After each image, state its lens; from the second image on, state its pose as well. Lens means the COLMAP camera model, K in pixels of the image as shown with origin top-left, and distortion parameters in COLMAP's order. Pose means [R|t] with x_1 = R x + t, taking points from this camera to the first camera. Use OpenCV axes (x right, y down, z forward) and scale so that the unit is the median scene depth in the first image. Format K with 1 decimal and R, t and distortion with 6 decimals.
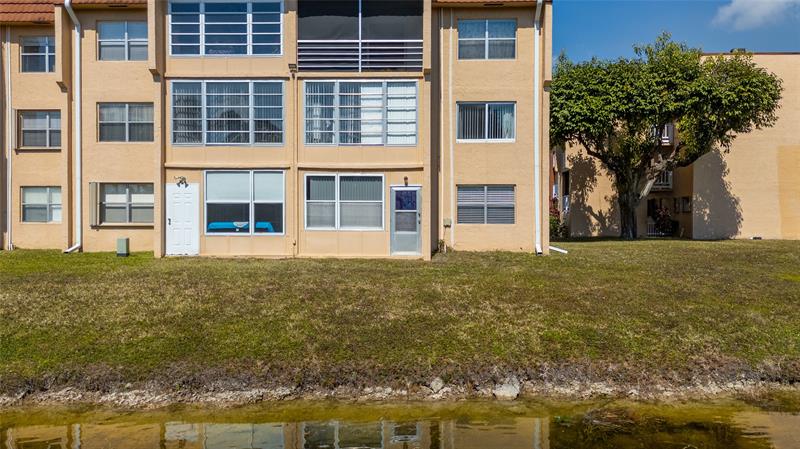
lens RADIAL K [[622.9, 0, 408.8], [0, 622.9, 231.6], [0, 0, 1]] dist [0.071959, 0.000245]
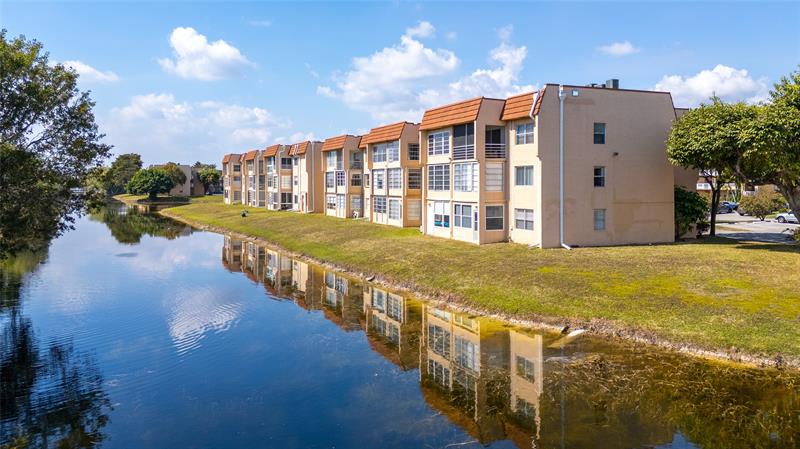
lens RADIAL K [[622.9, 0, 398.8], [0, 622.9, 221.8], [0, 0, 1]] dist [0.071959, 0.000245]
pose [[0.432423, 0.052969, -0.900114, 1.846597], [-0.021792, 0.998595, 0.048295, -0.131782], [0.901408, -0.001268, 0.432970, -0.196887]]
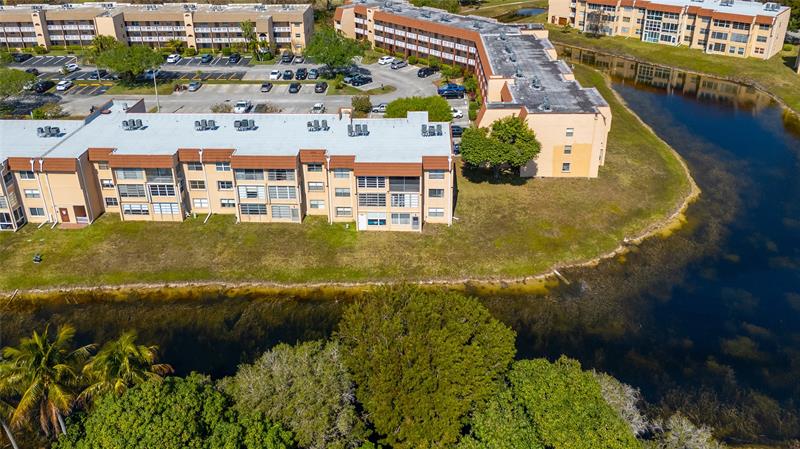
lens RADIAL K [[622.9, 0, 398.1], [0, 622.9, 222.6], [0, 0, 1]] dist [0.071959, 0.000245]
pose [[0.999792, -0.003655, -0.020047, -0.038393], [0.012889, 0.875430, 0.483172, -2.023900], [0.015784, -0.483331, 0.875296, -2.630138]]
